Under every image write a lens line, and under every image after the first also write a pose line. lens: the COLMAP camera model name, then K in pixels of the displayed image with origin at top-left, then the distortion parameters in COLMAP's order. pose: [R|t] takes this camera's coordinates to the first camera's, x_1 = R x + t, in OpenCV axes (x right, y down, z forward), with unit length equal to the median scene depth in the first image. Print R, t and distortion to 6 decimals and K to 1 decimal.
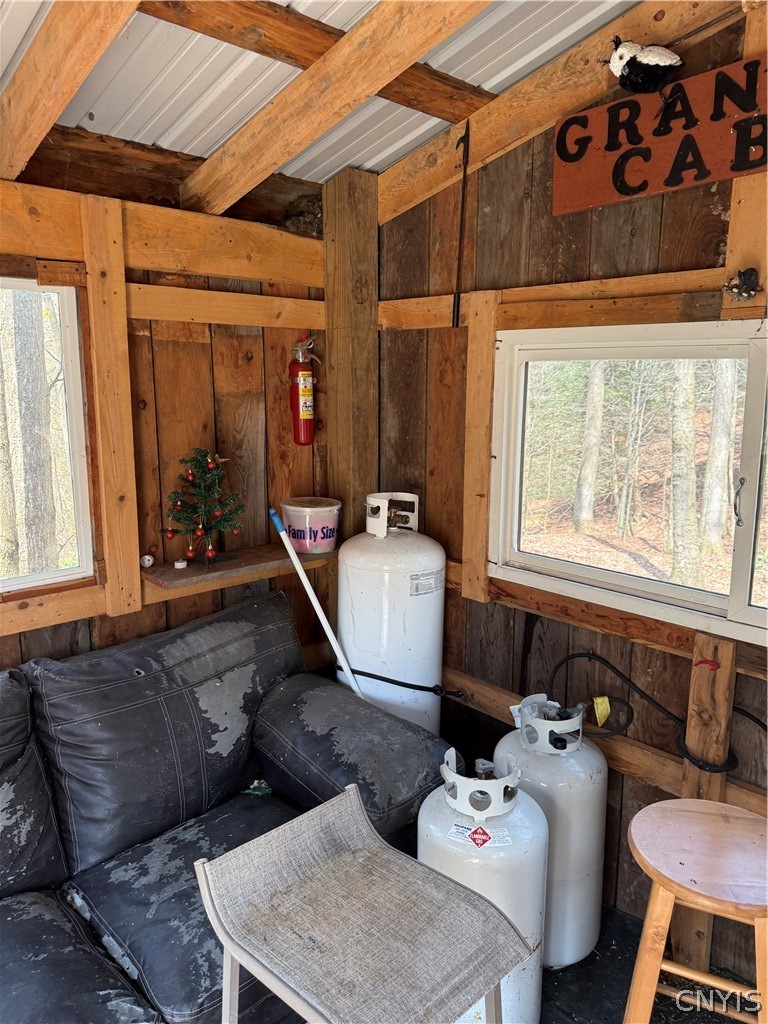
lens RADIAL K [[727.6, 0, 384.0], [0, 727.6, 512.0], [0, 0, 1]] dist [0.084139, -0.095830]
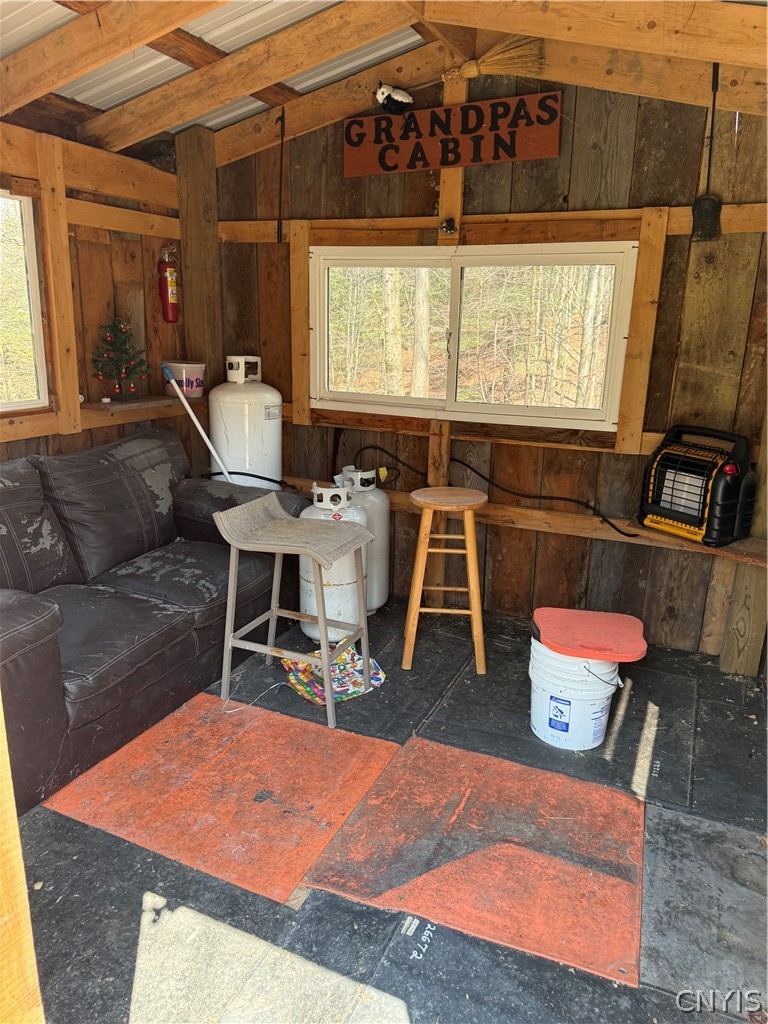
lens RADIAL K [[727.6, 0, 384.0], [0, 727.6, 512.0], [0, 0, 1]] dist [0.084139, -0.095830]
pose [[0.925319, -0.080561, 0.370532, -0.339348], [0.049945, 0.994551, 0.091511, 0.192862], [-0.375886, -0.066171, 0.924301, -0.589099]]
